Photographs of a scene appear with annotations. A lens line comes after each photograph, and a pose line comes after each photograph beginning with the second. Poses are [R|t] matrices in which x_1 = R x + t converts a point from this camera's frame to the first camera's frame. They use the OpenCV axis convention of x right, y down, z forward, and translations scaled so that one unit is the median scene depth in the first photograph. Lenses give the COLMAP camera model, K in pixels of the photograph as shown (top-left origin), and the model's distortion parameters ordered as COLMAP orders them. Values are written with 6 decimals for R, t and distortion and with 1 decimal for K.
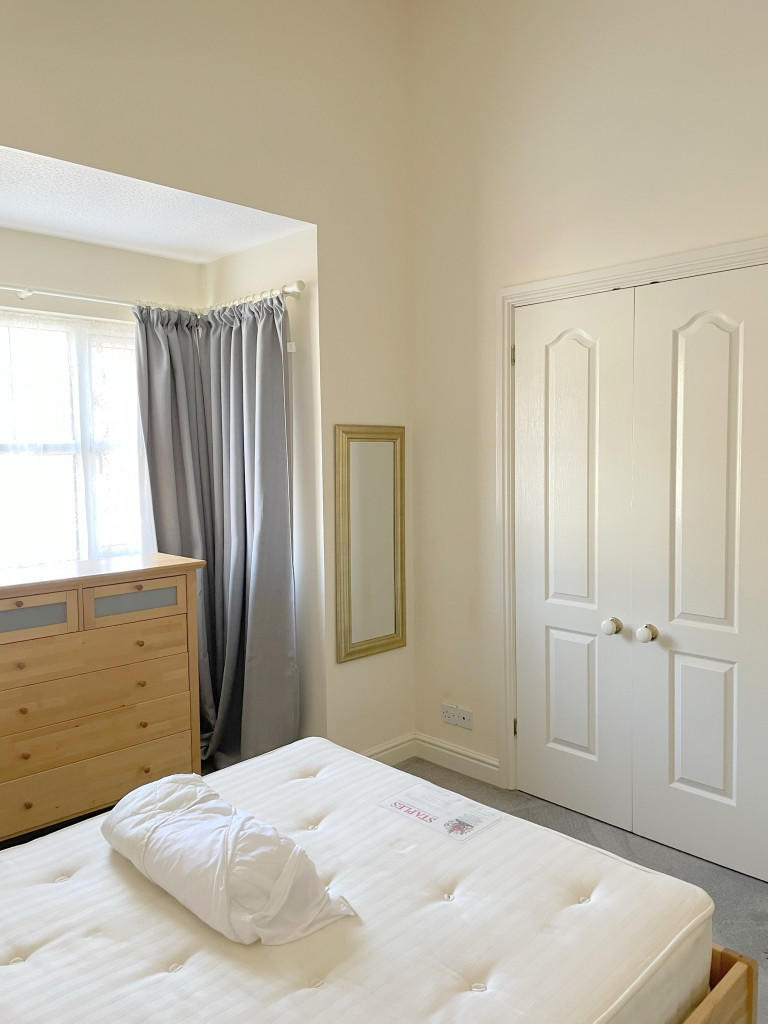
lens RADIAL K [[783.1, 0, 388.9], [0, 783.1, 506.8], [0, 0, 1]] dist [0.062460, -0.009344]
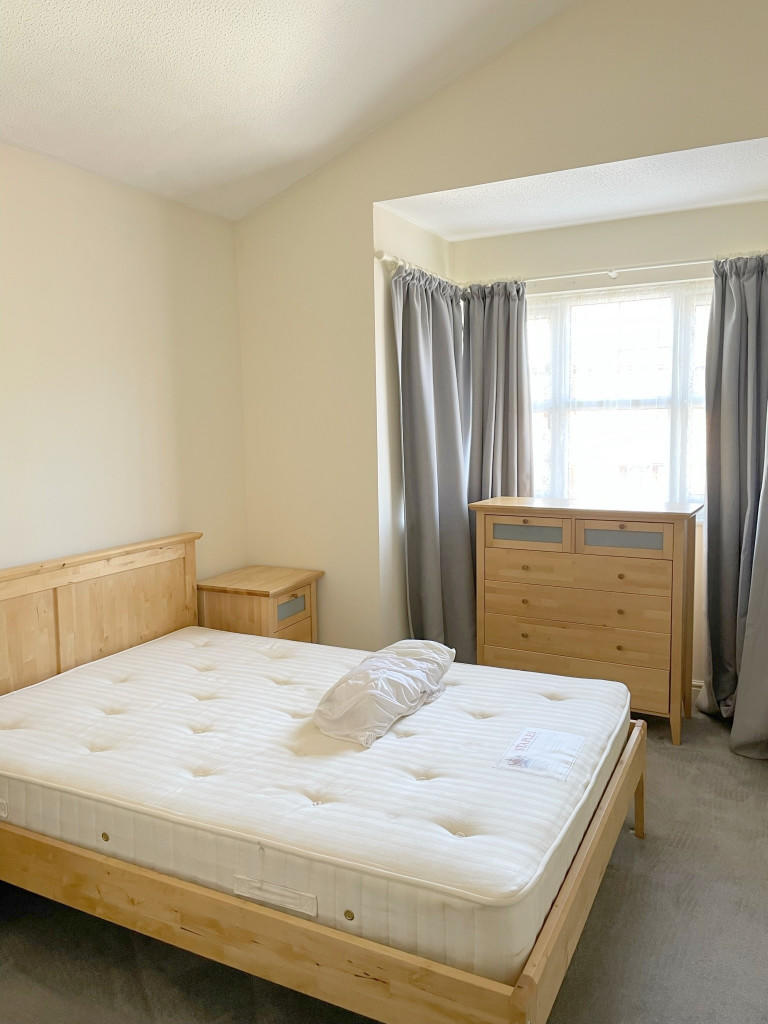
lens RADIAL K [[783.1, 0, 389.9], [0, 783.1, 512.0], [0, 0, 1]] dist [0.062460, -0.009344]
pose [[0.326988, 0.116076, -0.937873, 0.612254], [-0.065278, 0.992832, 0.100119, -0.008759], [0.942771, 0.028485, 0.332221, 0.306911]]
